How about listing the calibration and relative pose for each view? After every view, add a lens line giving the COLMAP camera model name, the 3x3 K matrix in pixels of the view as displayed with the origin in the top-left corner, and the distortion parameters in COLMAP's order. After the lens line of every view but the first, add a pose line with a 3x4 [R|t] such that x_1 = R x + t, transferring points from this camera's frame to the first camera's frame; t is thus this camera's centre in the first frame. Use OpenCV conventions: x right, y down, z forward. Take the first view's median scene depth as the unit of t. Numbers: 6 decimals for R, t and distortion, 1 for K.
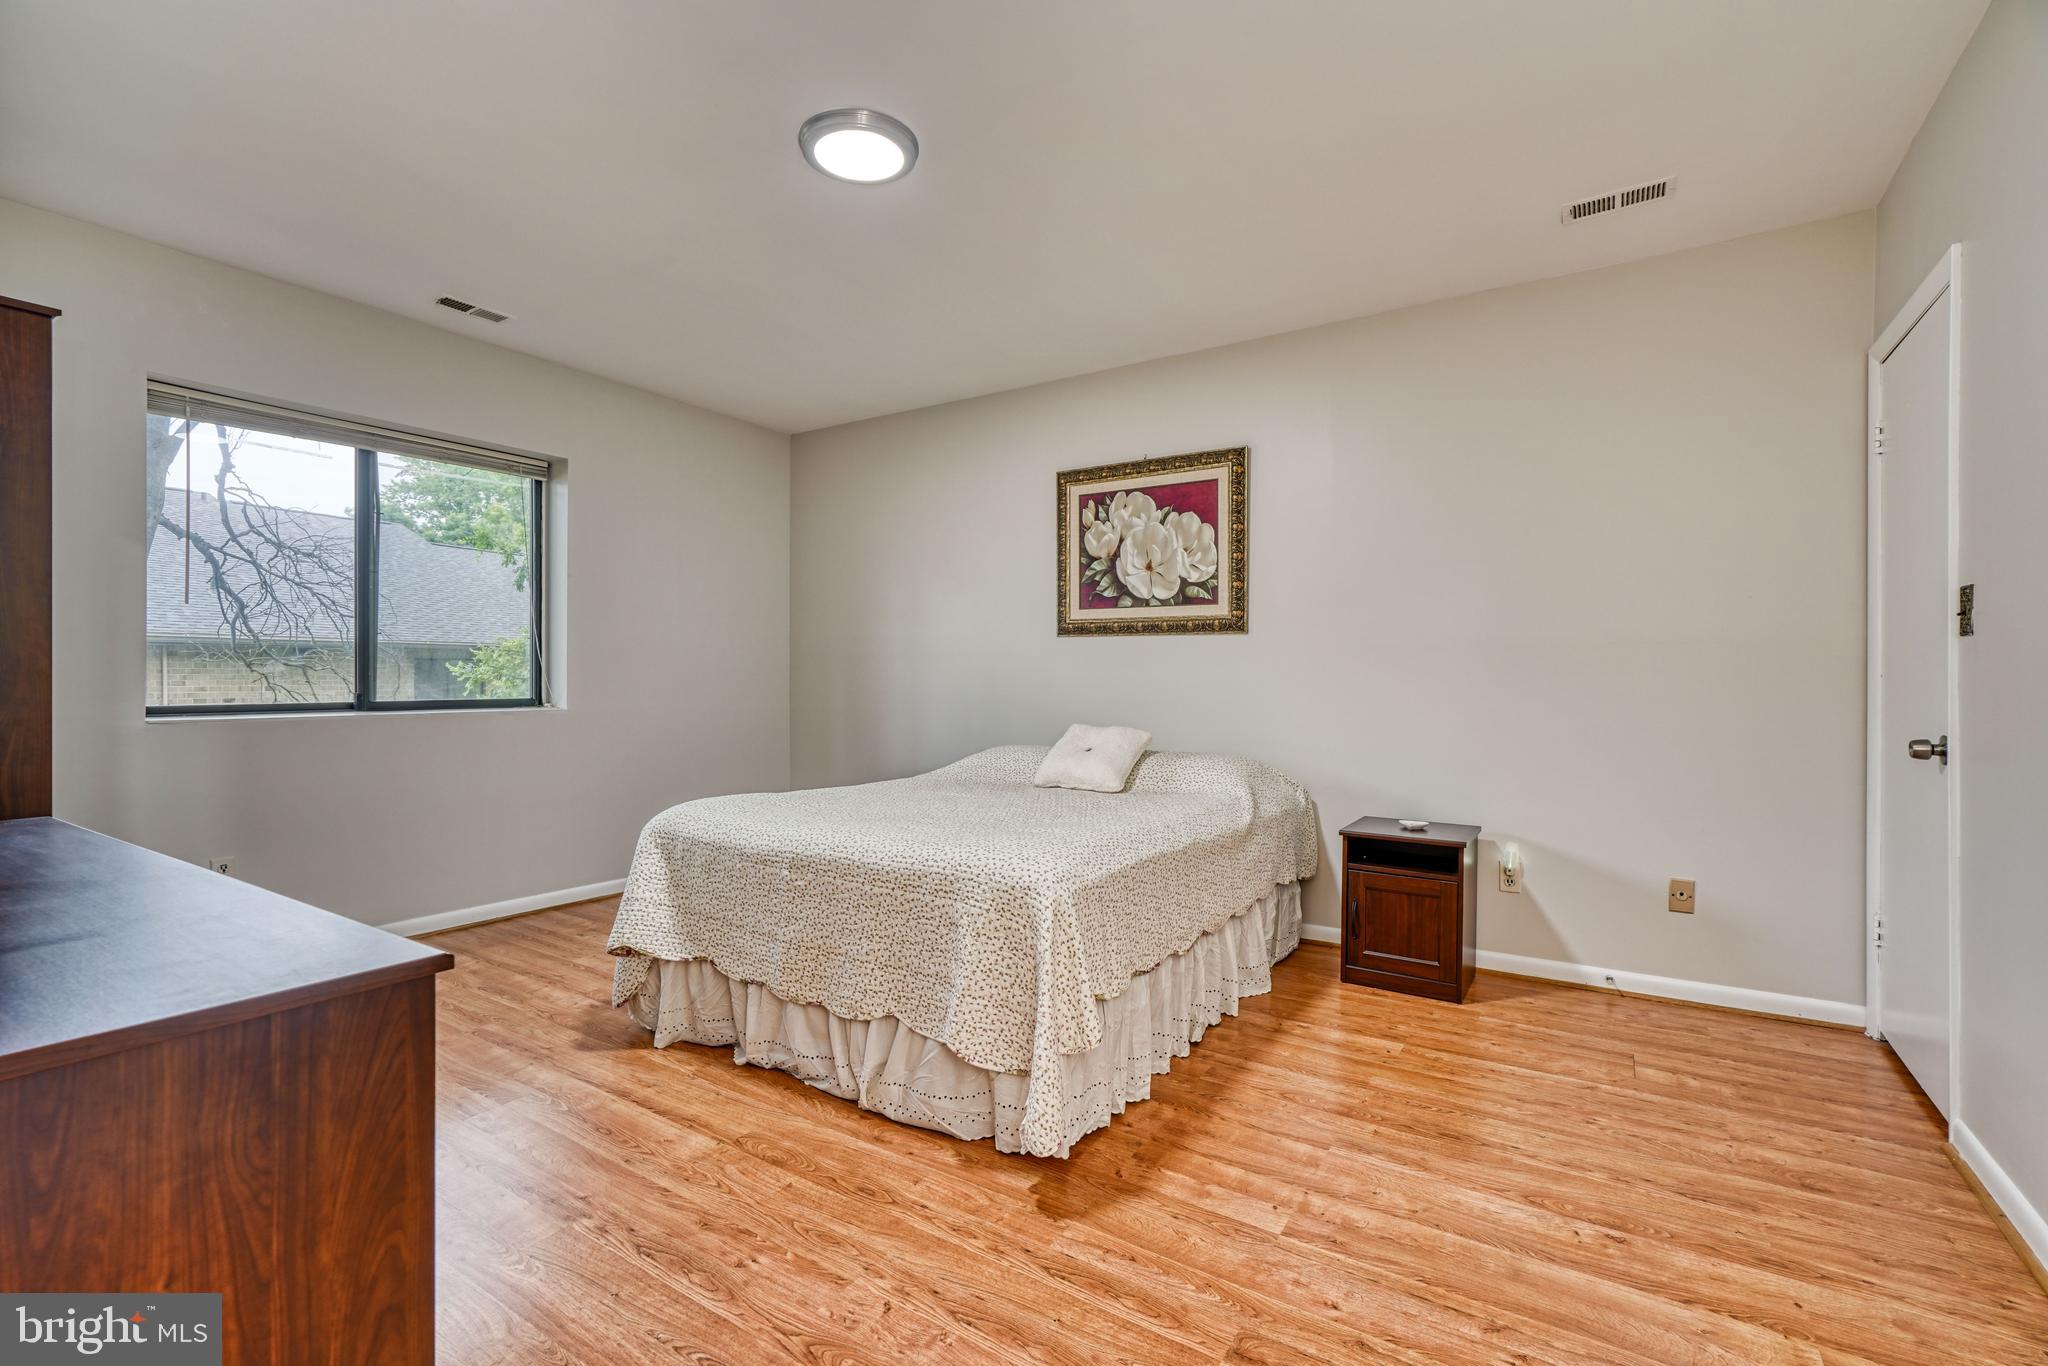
lens RADIAL K [[910.2, 0, 1014.9], [0, 910.2, 677.9], [0, 0, 1]] dist [-0.014891, 0.008126]
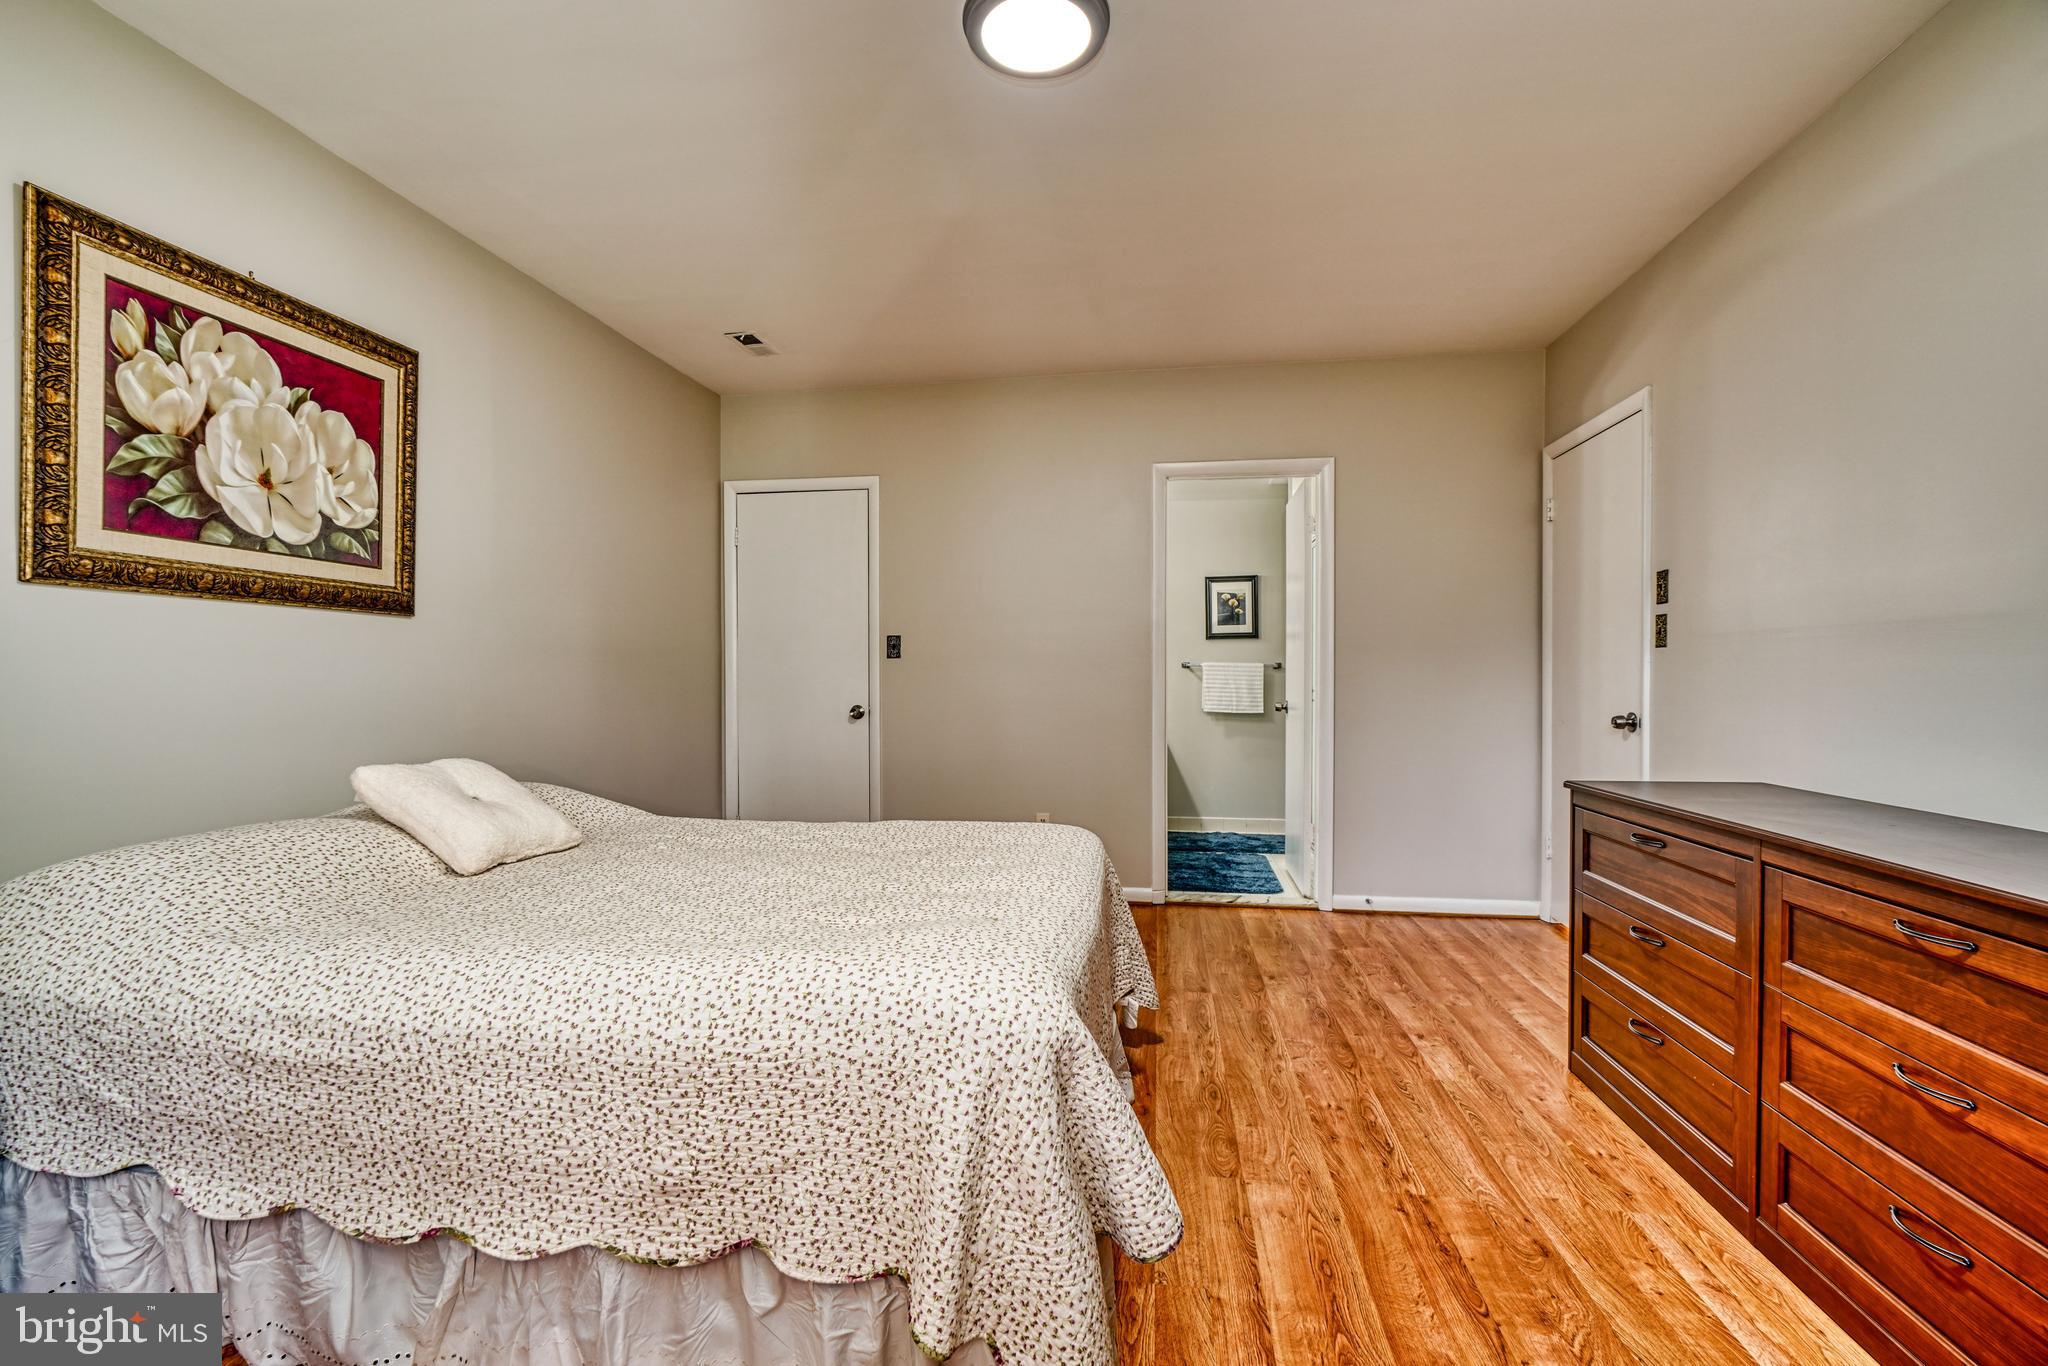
lens RADIAL K [[910.2, 0, 1014.9], [0, 910.2, 677.9], [0, 0, 1]] dist [-0.014891, 0.008126]
pose [[-0.411582, -0.003908, 0.911364, -0.540109], [0.001169, 0.999988, 0.004815, -0.003824], [-0.911372, 0.003047, -0.411572, 0.805346]]
